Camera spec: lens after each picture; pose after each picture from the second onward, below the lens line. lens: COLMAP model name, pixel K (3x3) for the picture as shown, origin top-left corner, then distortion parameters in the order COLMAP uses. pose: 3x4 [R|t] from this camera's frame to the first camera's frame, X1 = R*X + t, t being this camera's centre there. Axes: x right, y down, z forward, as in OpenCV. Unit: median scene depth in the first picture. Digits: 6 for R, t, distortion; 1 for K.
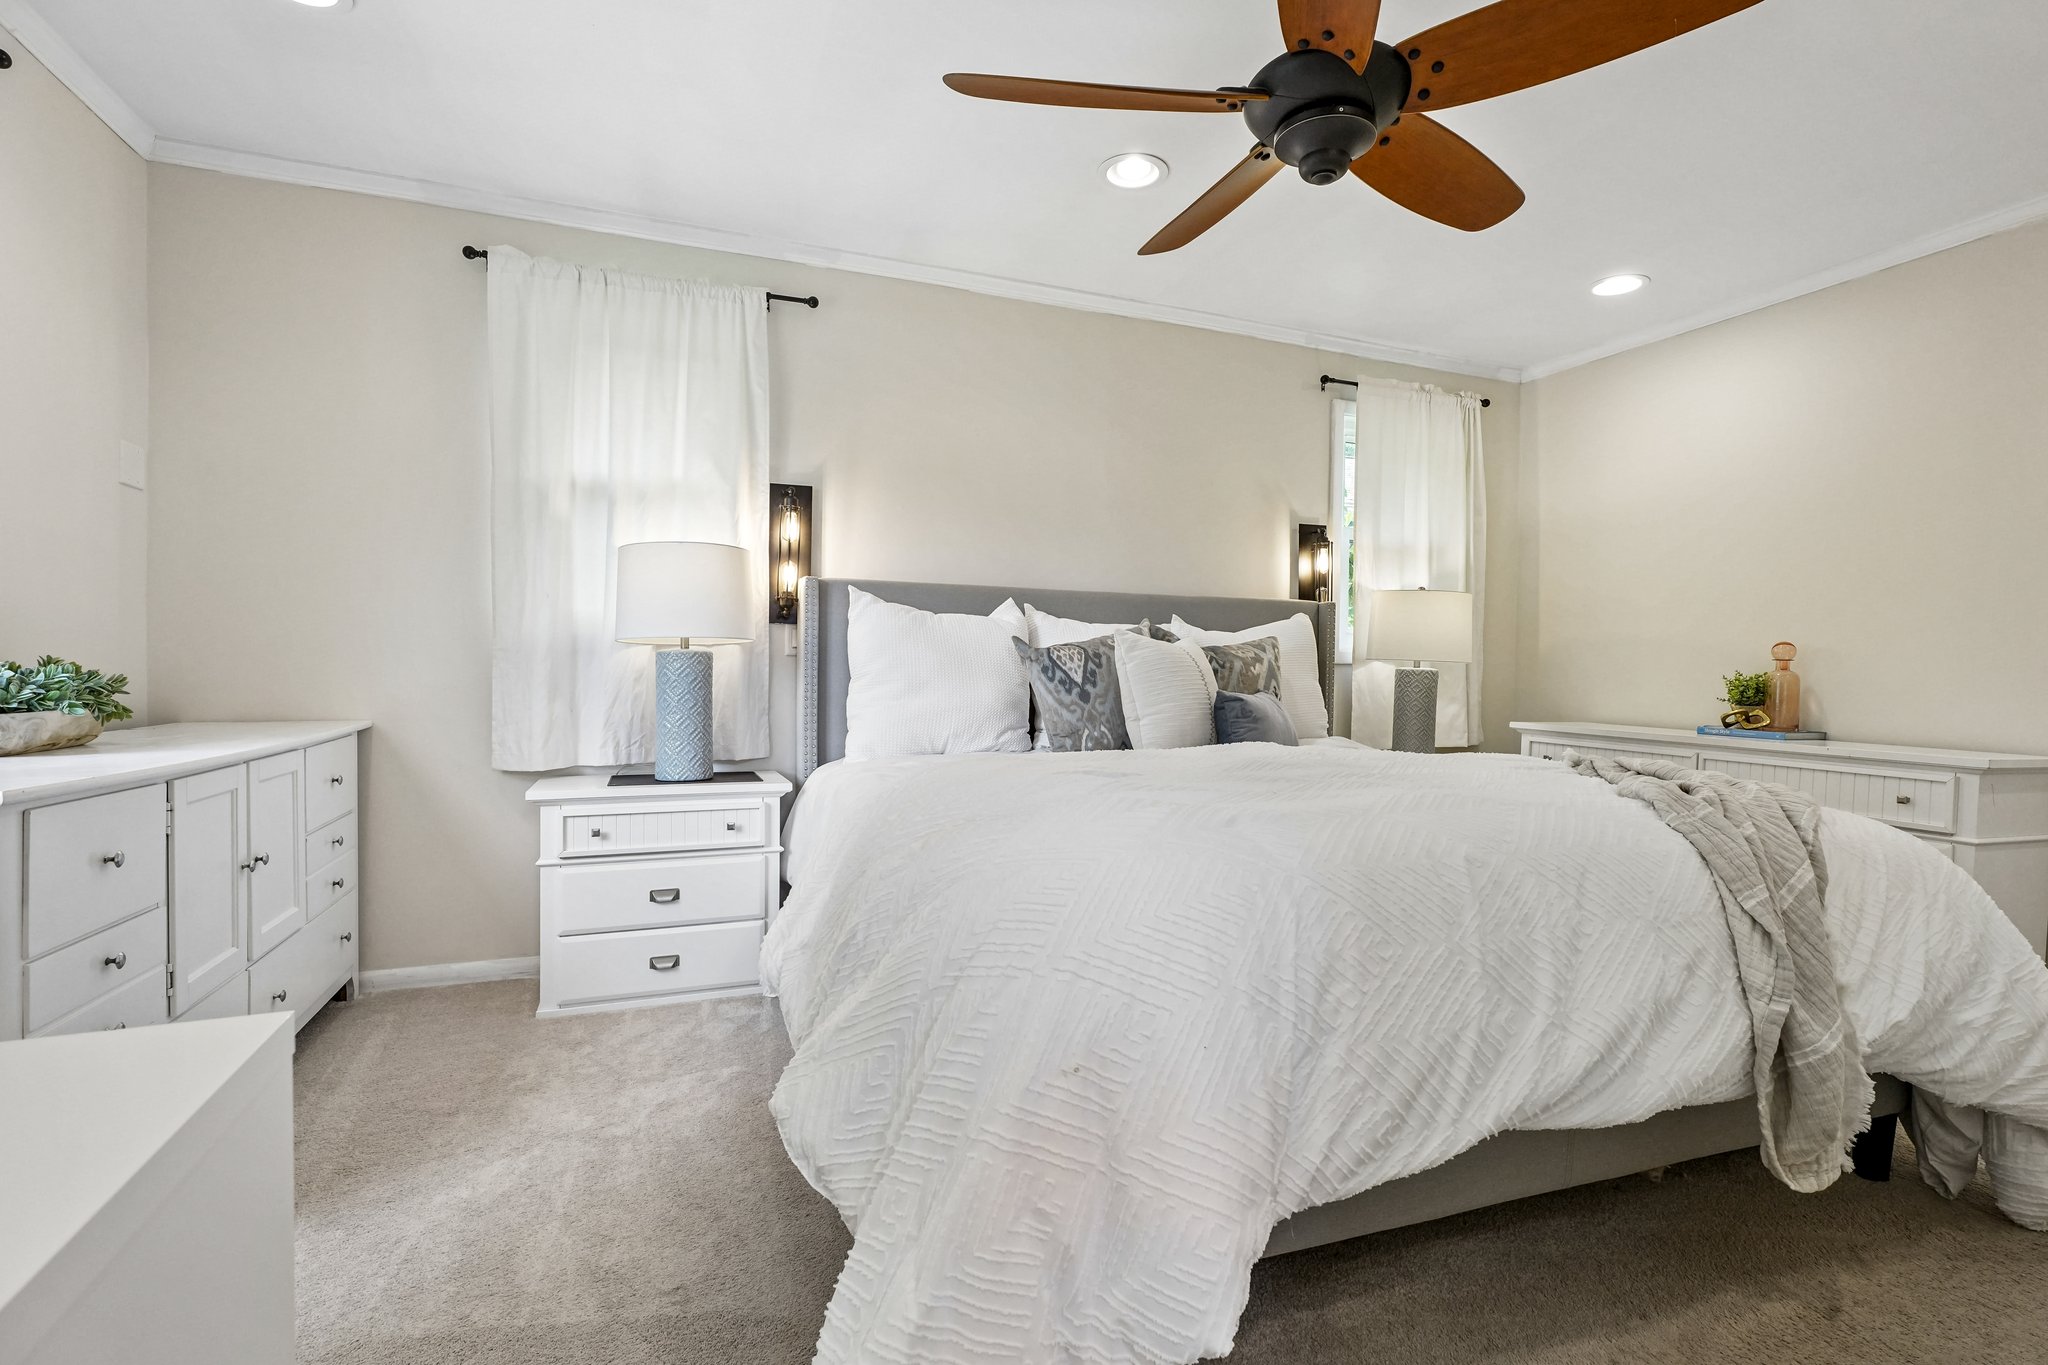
lens RADIAL K [[940.0, 0, 1024.0], [0, 940.0, 682.5], [0, 0, 1]] dist [-0.027952, 0.000009]
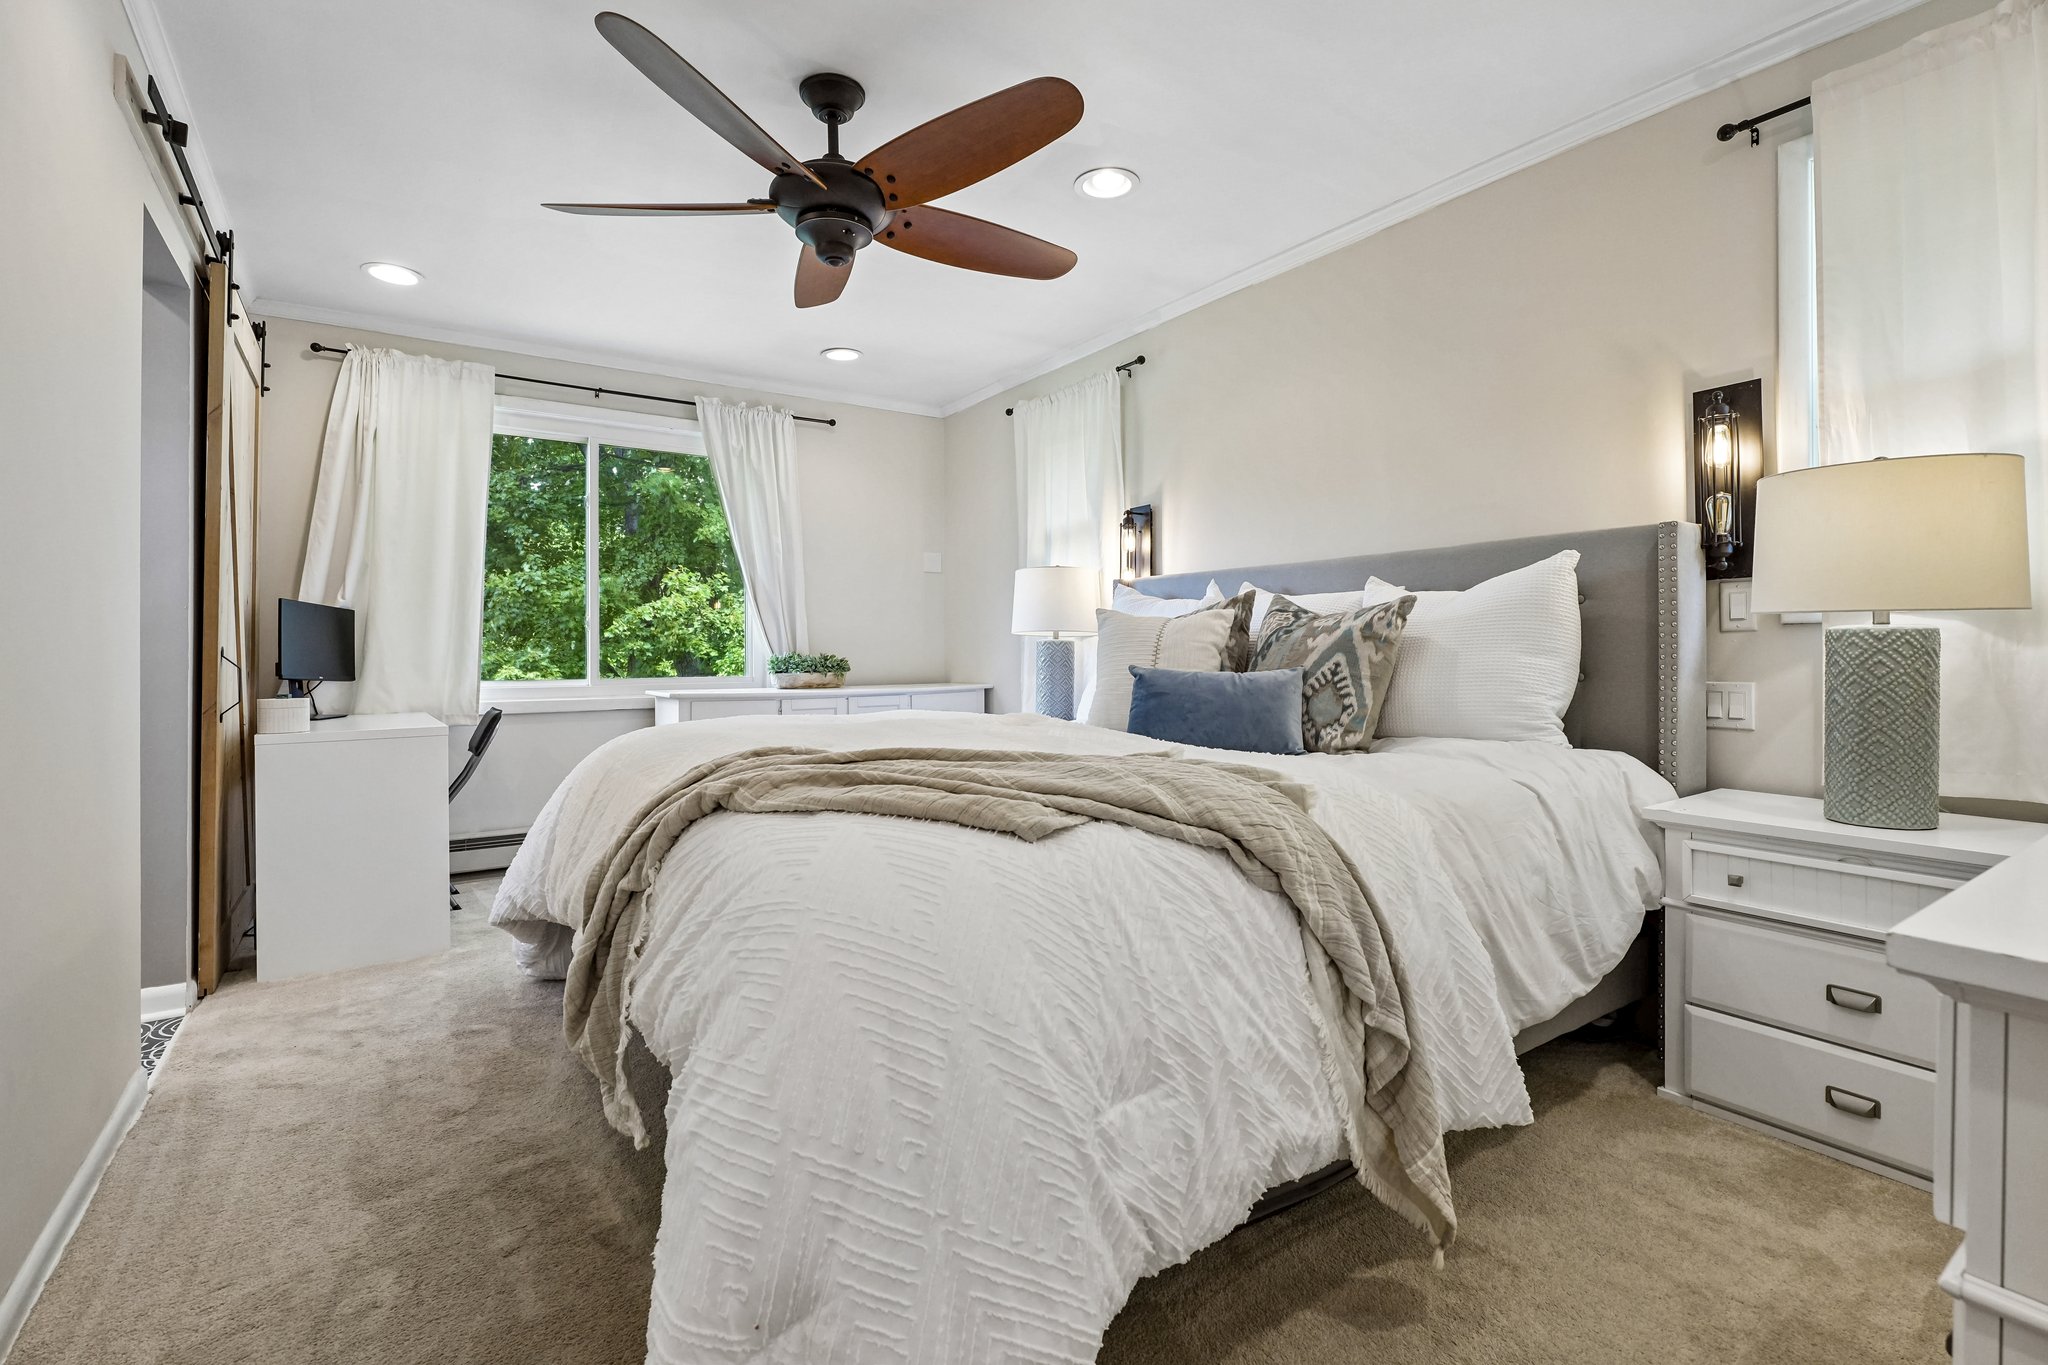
lens RADIAL K [[942.7, 0, 1024.0], [0, 942.7, 682.5], [0, 0, 1]] dist [-0.001177, 0.000284]
pose [[0.232325, 0.014121, -0.972536, 0.964915], [0.001256, 0.999889, 0.014818, 0.008992], [0.972637, -0.004664, 0.232282, 0.536046]]
